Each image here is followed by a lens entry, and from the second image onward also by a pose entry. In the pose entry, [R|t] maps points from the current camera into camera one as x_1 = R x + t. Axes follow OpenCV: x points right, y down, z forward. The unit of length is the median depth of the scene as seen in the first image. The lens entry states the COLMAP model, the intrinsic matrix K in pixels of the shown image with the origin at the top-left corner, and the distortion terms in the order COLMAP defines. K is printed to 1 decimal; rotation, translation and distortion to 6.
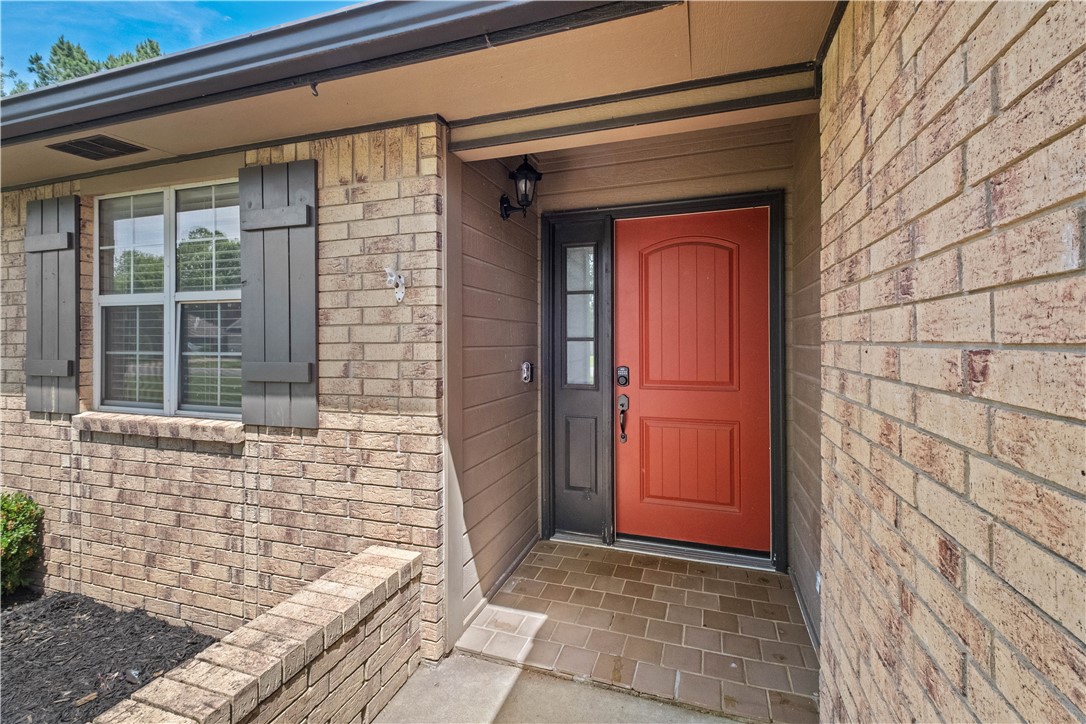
lens RADIAL K [[474.7, 0, 545.5], [0, 474.7, 341.7], [0, 0, 1]] dist [0.001248, 0.000046]
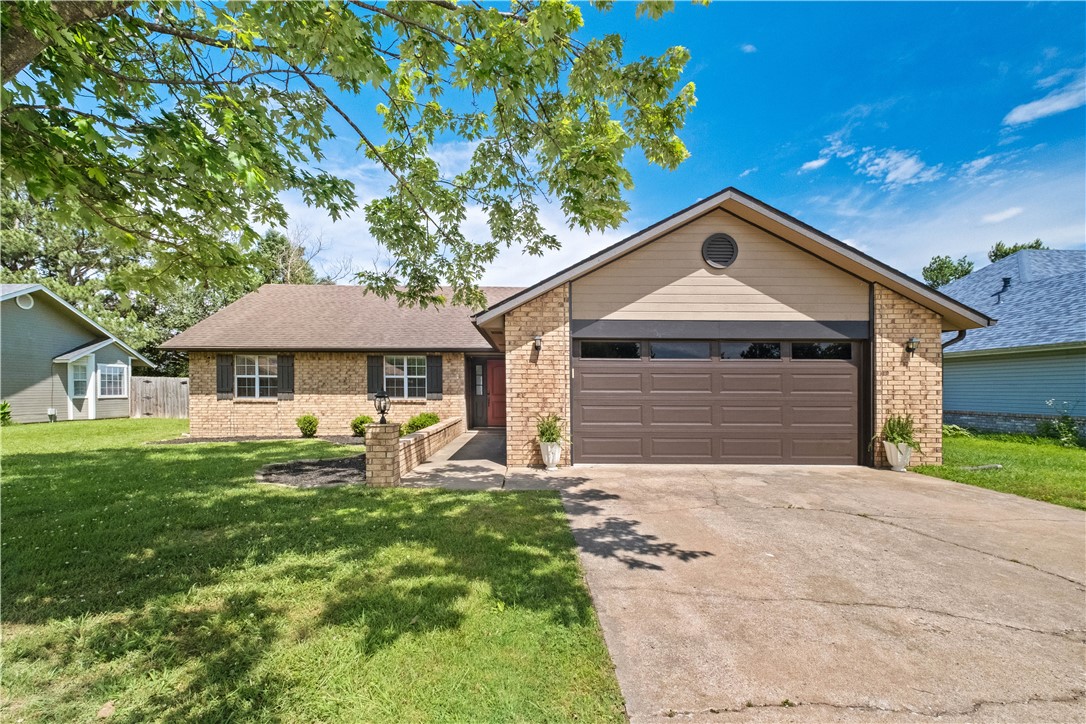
lens RADIAL K [[488.4, 0, 543.6], [0, 488.4, 393.6], [0, 0, 1]] dist [0.008802, -0.000454]
pose [[0.950854, 0.004483, 0.309607, -1.063082], [-0.007838, 0.999923, 0.009595, 0.035110], [-0.309540, -0.011550, 0.950816, -4.900803]]
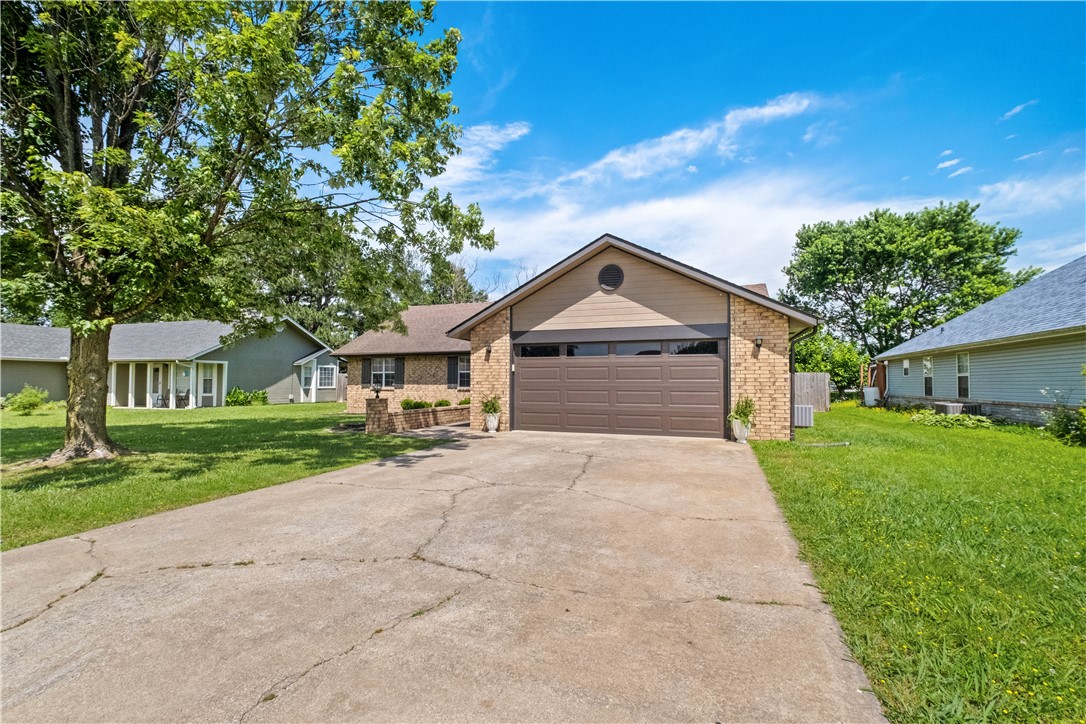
lens RADIAL K [[470.9, 0, 540.2], [0, 470.9, 365.1], [0, 0, 1]] dist [0.017154, 0.000137]
pose [[0.999061, 0.003389, -0.043190, 0.594042], [-0.004933, 0.999351, -0.035684, 0.065358], [0.043041, 0.035864, 0.998429, -6.448242]]
